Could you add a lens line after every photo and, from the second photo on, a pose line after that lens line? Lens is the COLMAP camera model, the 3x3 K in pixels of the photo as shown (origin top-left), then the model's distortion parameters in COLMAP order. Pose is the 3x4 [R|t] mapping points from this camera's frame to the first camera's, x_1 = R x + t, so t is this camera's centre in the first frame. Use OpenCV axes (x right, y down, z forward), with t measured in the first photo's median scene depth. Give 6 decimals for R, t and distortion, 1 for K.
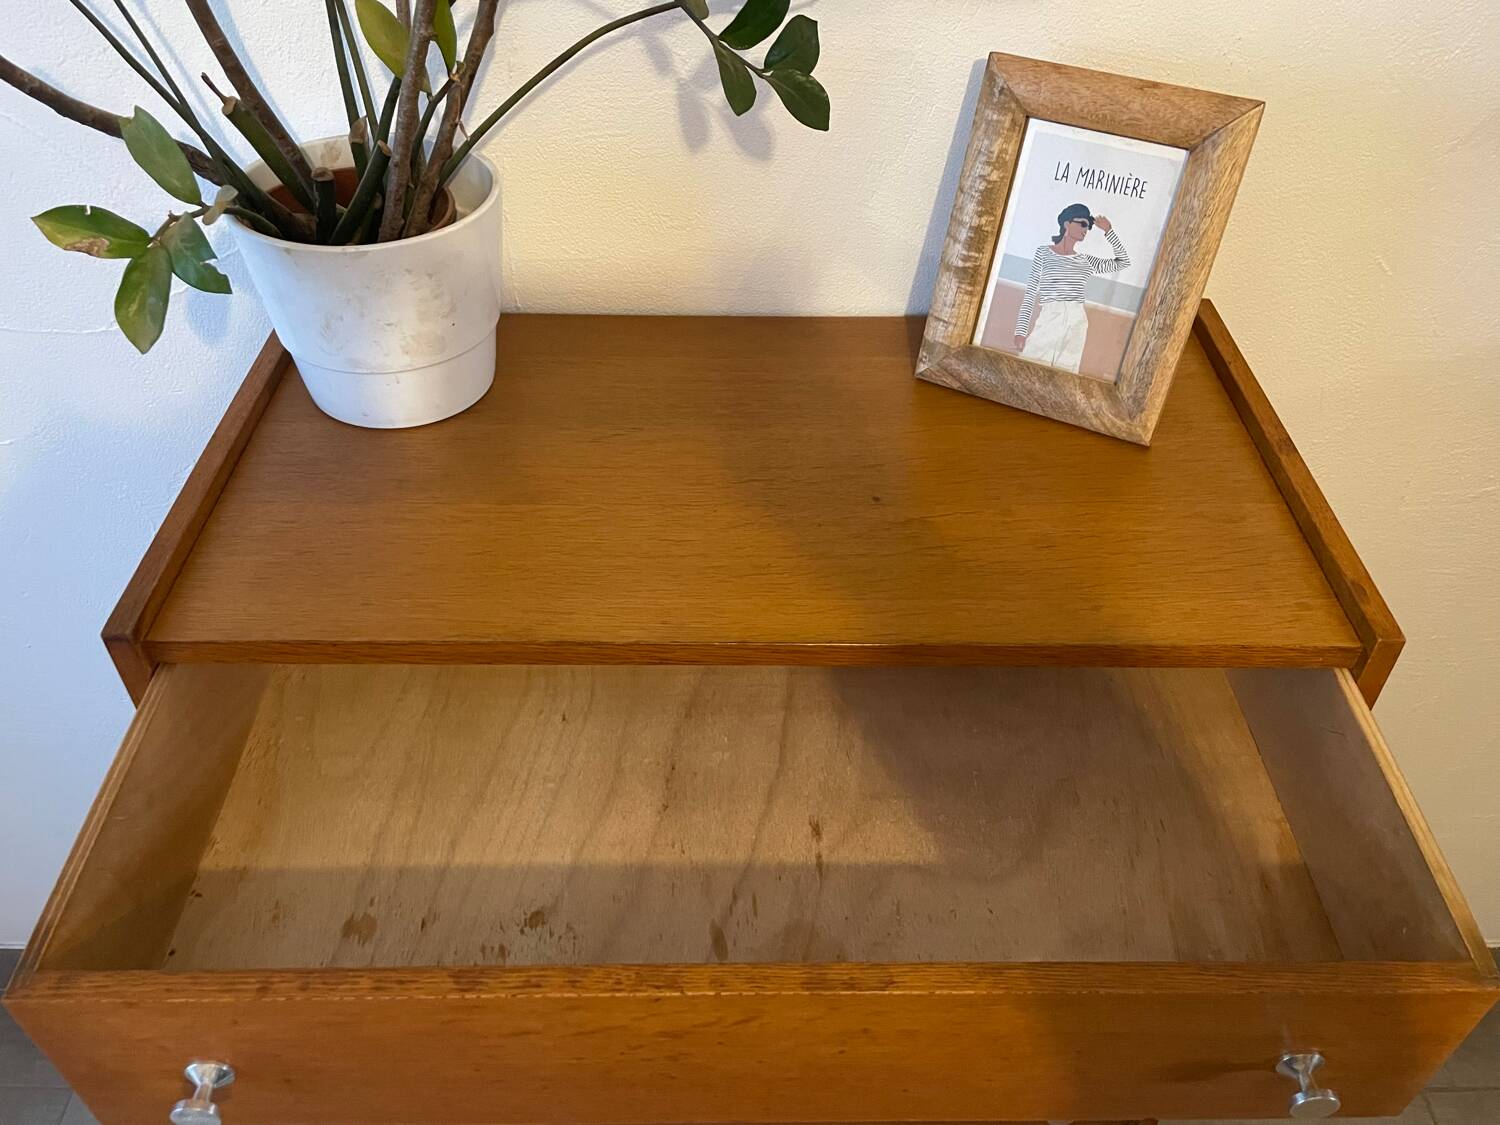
lens RADIAL K [[1207.7, 0, 745.4], [0, 1207.7, 557.2], [0, 0, 1]] dist [0.090231, -0.129188]
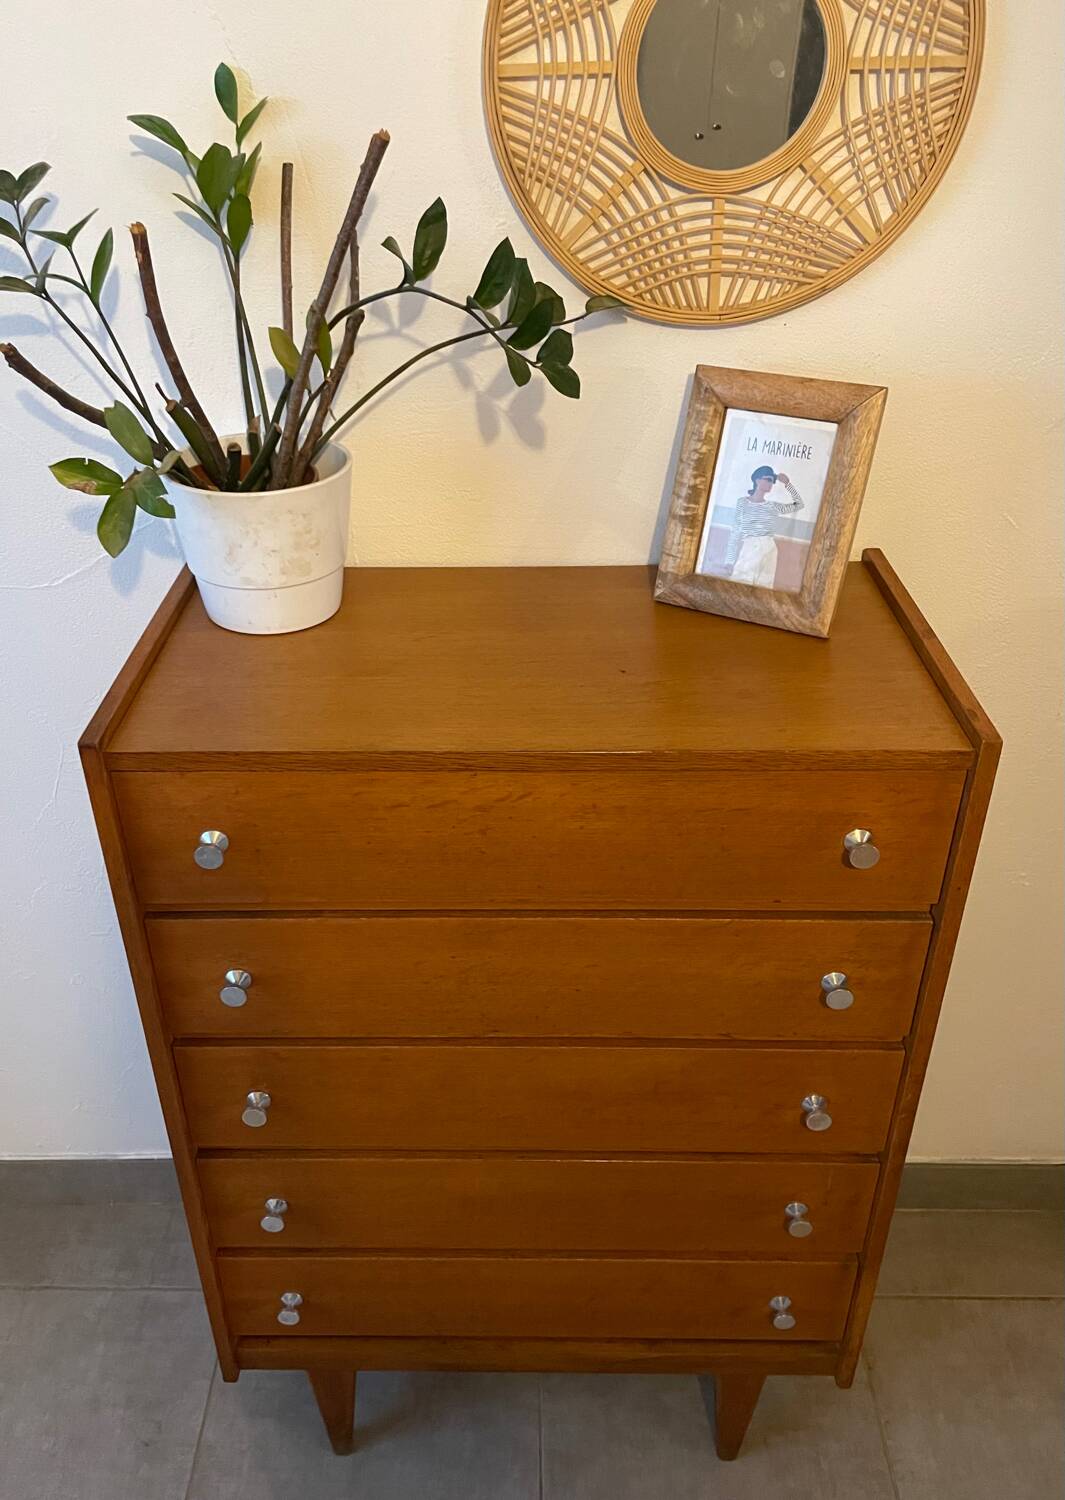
lens RADIAL K [[1209.1, 0, 486.7], [0, 1209.1, 738.6], [0, 0, 1]] dist [0.082317, -0.111703]
pose [[0.999332, -0.008608, -0.035509, 0.002603], [0.002414, 0.985285, -0.170901, 0.251859], [0.036458, 0.170702, 0.984648, -0.323187]]
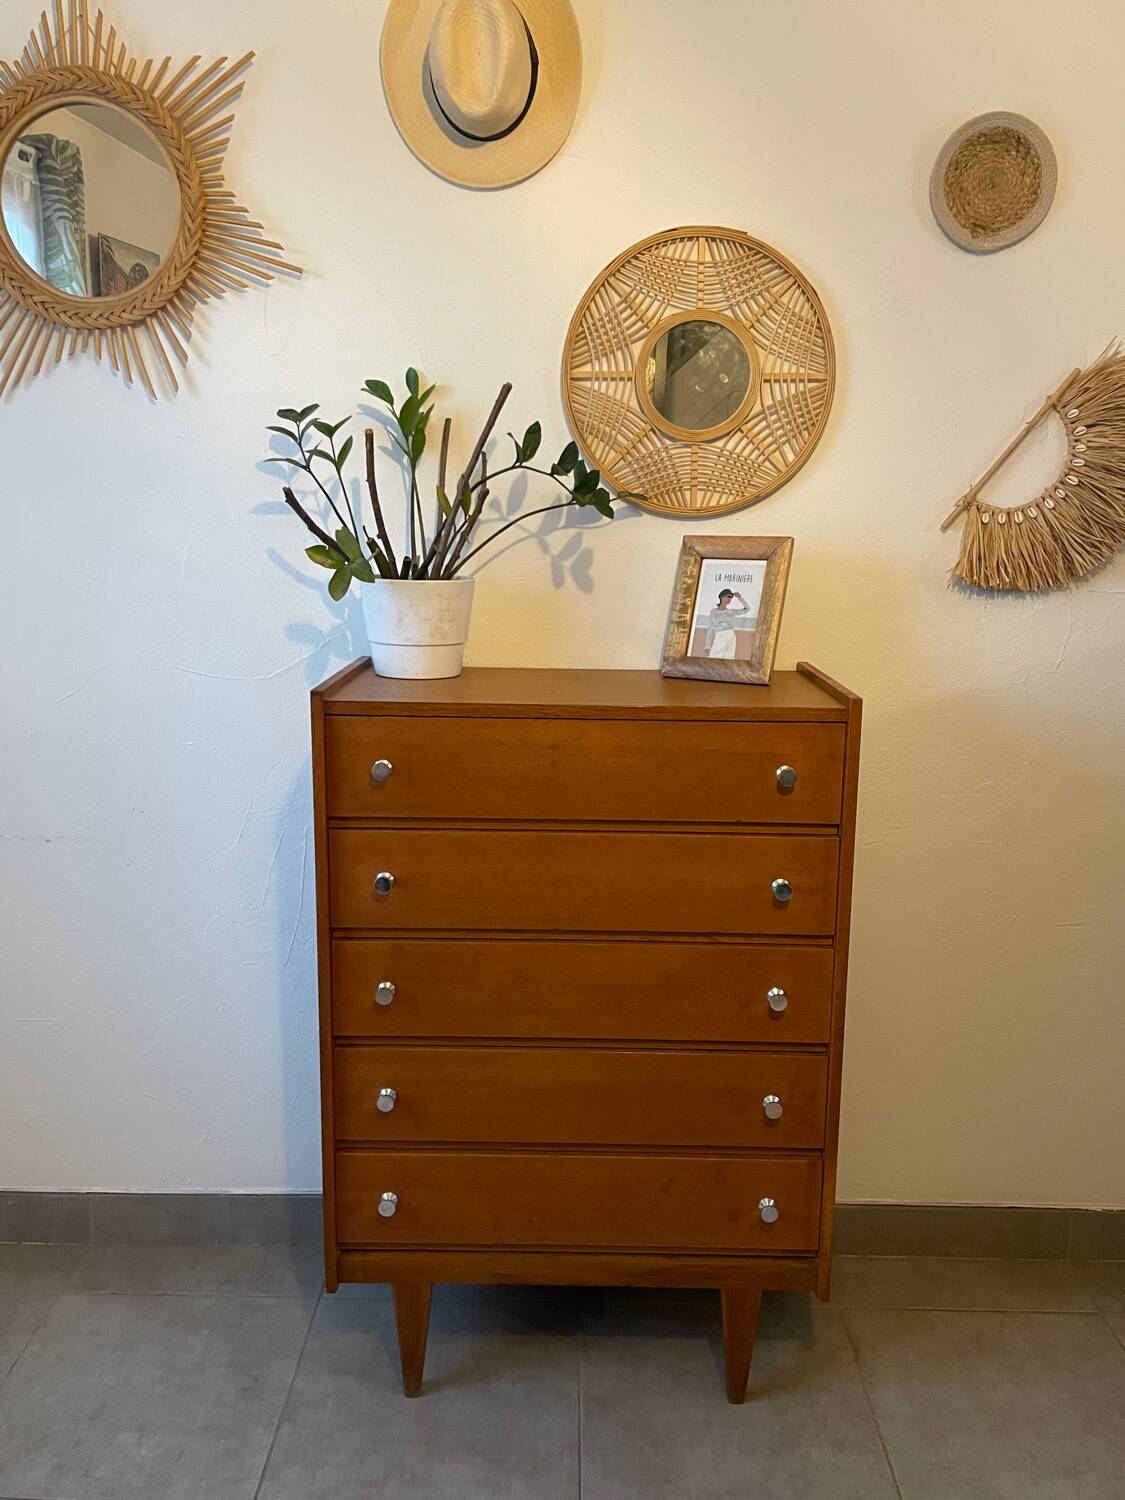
lens RADIAL K [[1207.7, 0, 558.2], [0, 1207.7, 740.6], [0, 0, 1]] dist [0.090231, -0.129188]
pose [[0.999871, 0.008503, -0.013648, -0.009670], [-0.014257, 0.861348, -0.507816, 1.107445], [0.007438, 0.507945, 0.861358, -0.808664]]
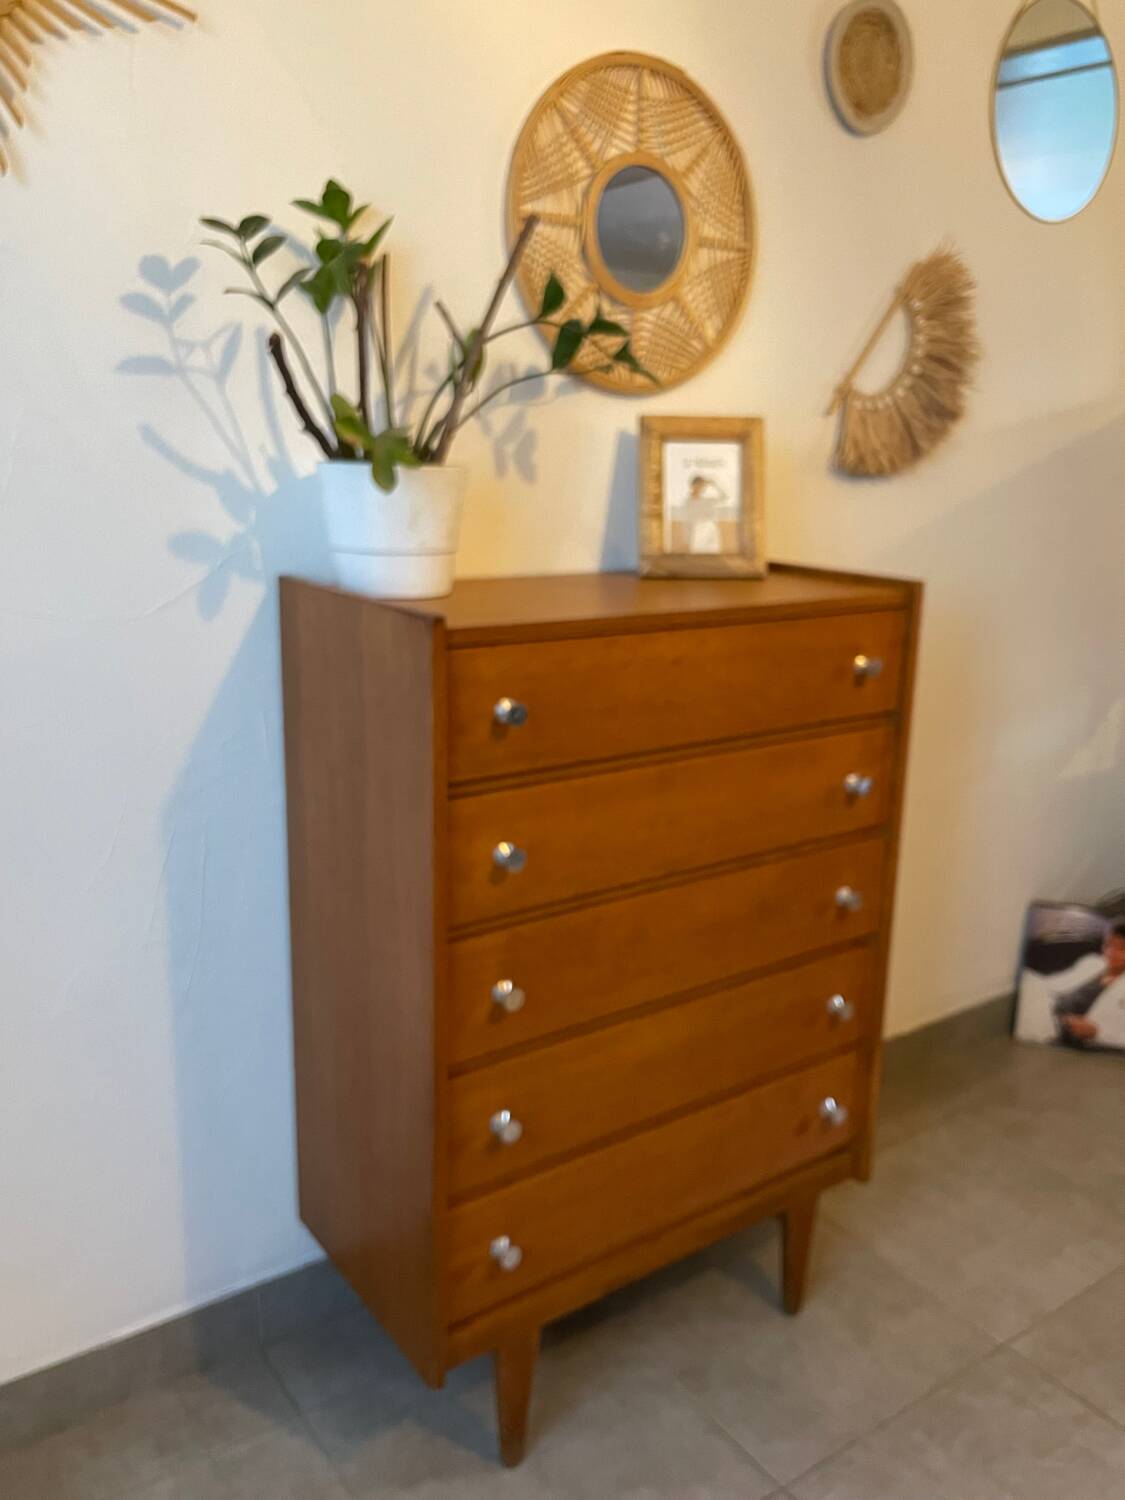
lens RADIAL K [[1231.5, 0, 576.7], [0, 1231.5, 737.7], [0, 0, 1]] dist [0.075285, -0.121796]
pose [[0.812845, -0.124975, 0.568915, -1.142033], [0.369902, 0.865237, -0.338433, 0.730073], [-0.449950, 0.485537, 0.749532, -0.265863]]
